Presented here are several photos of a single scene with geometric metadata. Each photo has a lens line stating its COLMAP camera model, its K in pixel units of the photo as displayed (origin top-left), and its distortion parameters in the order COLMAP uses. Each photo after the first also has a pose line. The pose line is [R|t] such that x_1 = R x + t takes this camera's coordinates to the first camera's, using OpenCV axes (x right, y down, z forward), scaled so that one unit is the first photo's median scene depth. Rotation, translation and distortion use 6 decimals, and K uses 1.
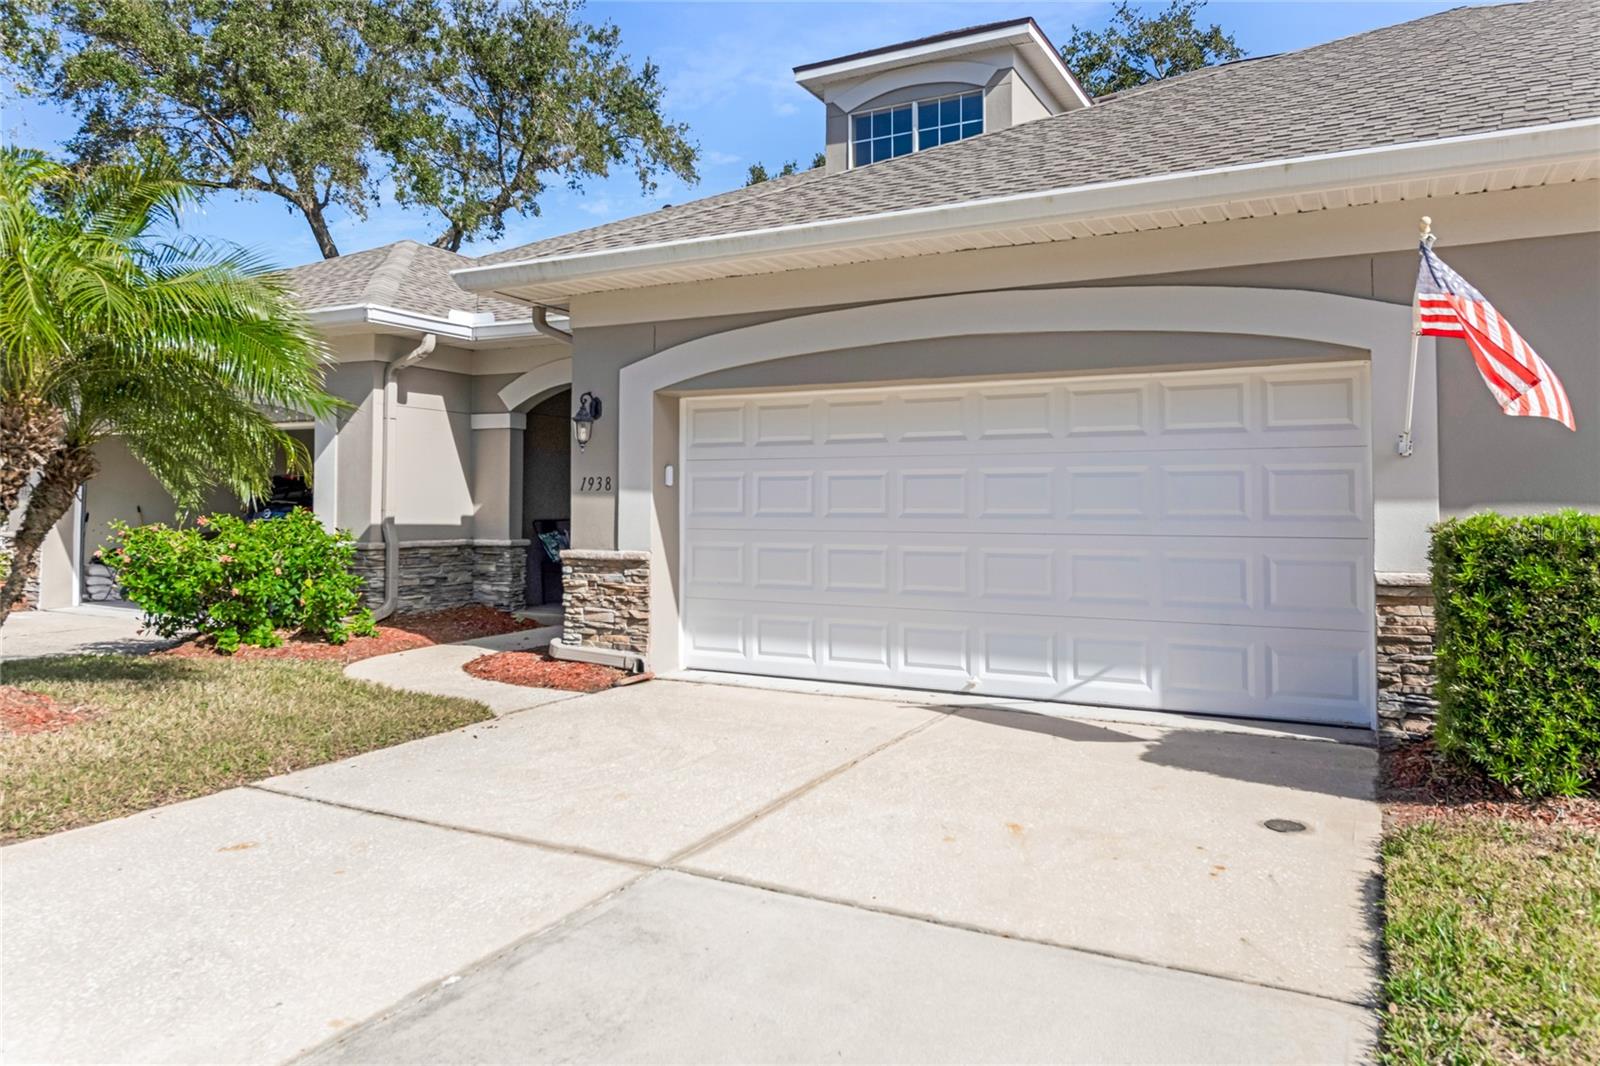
lens RADIAL K [[1066.9, 0, 800.0], [0, 1066.9, 469.1], [0, 0, 1]] dist [-0.035532, 0.000327]
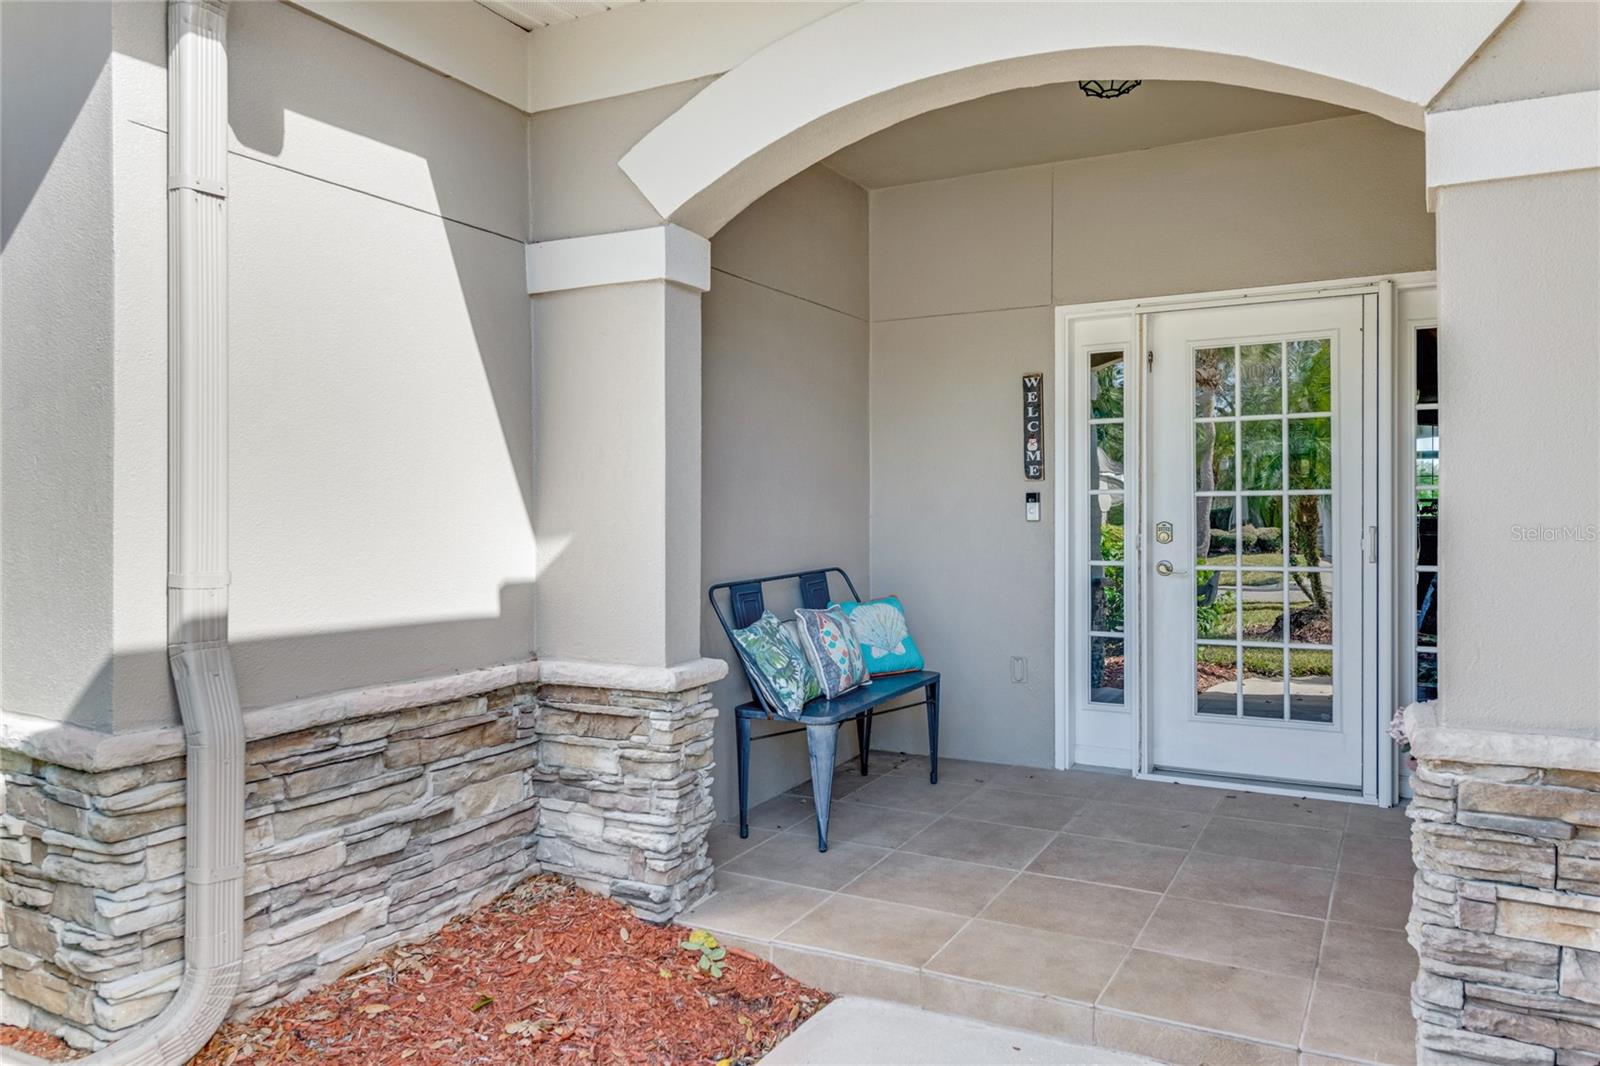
lens RADIAL K [[1153.1, 0, 802.6], [0, 1153.1, 502.6], [0, 0, 1]] dist [0.022657, 0.000917]
pose [[0.999825, -0.006868, -0.017403, -0.318552], [0.007413, 0.999478, 0.031456, 0.016710], [0.017178, -0.031579, 0.999354, 0.953202]]
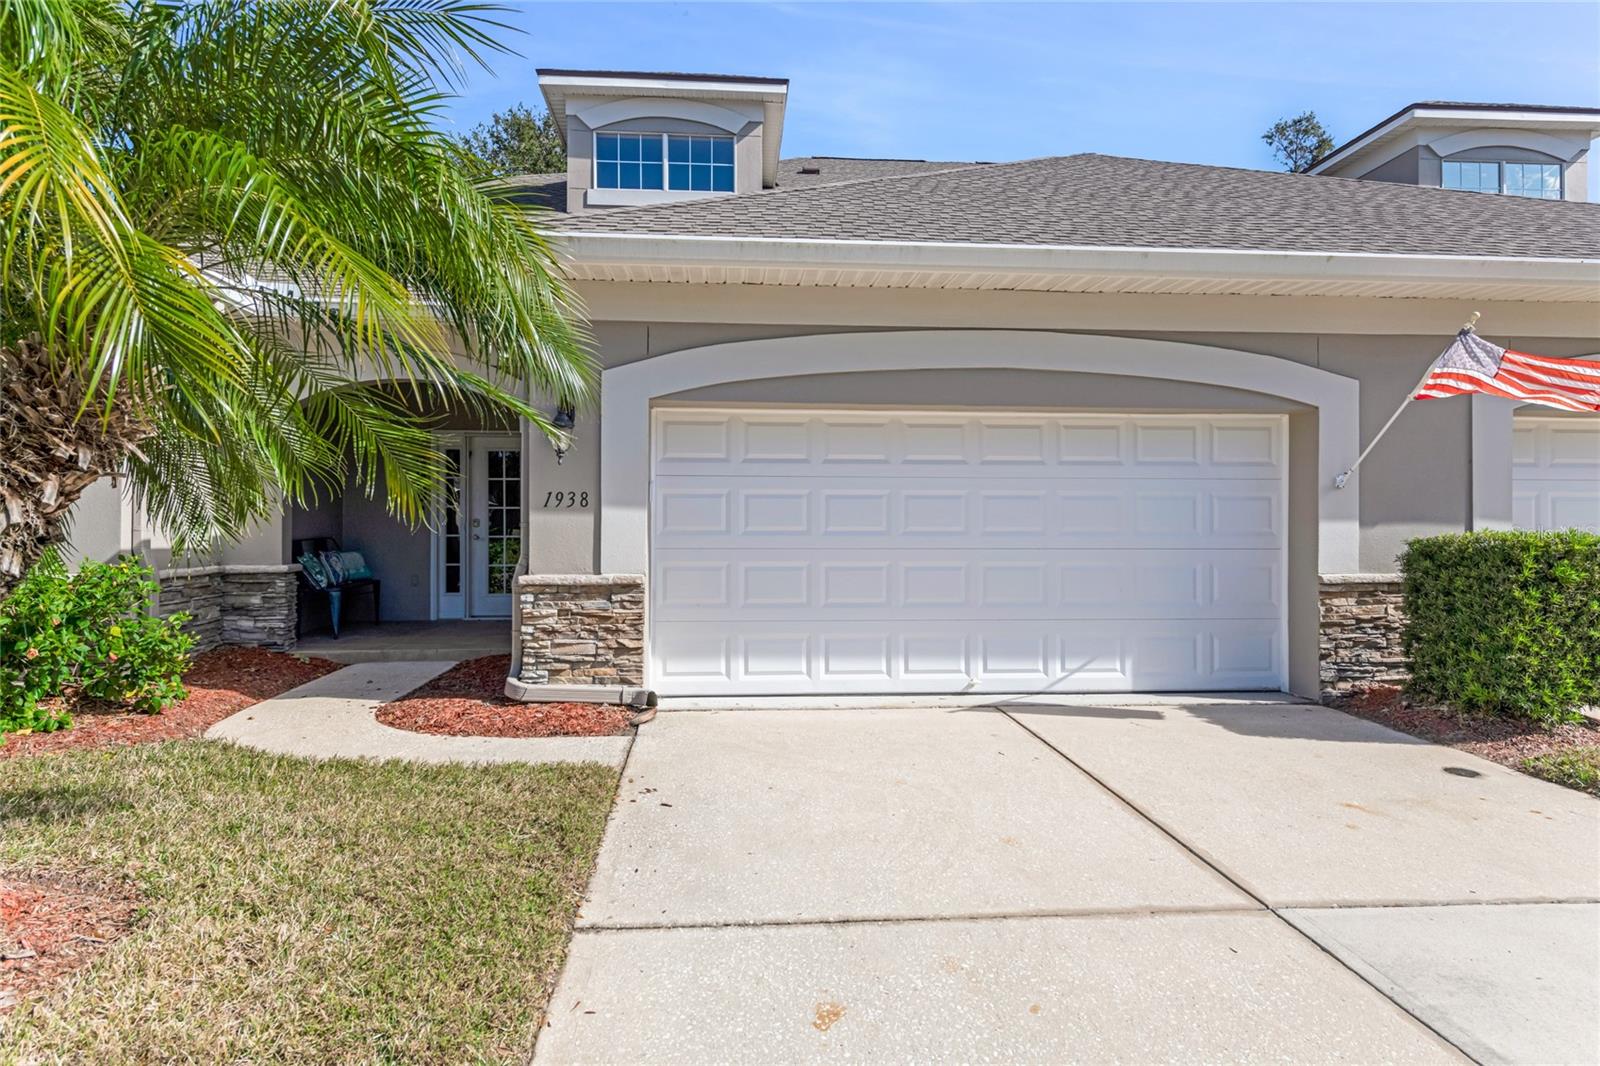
lens RADIAL K [[914.5, 0, 800.0], [0, 914.5, 533.0], [0, 0, 1]] dist [0.009078, -0.000154]
pose [[0.844256, -0.006668, 0.535898, -0.436088], [-0.018726, 0.998945, 0.041930, 0.006338], [-0.535612, -0.045435, 0.843241, 0.258875]]
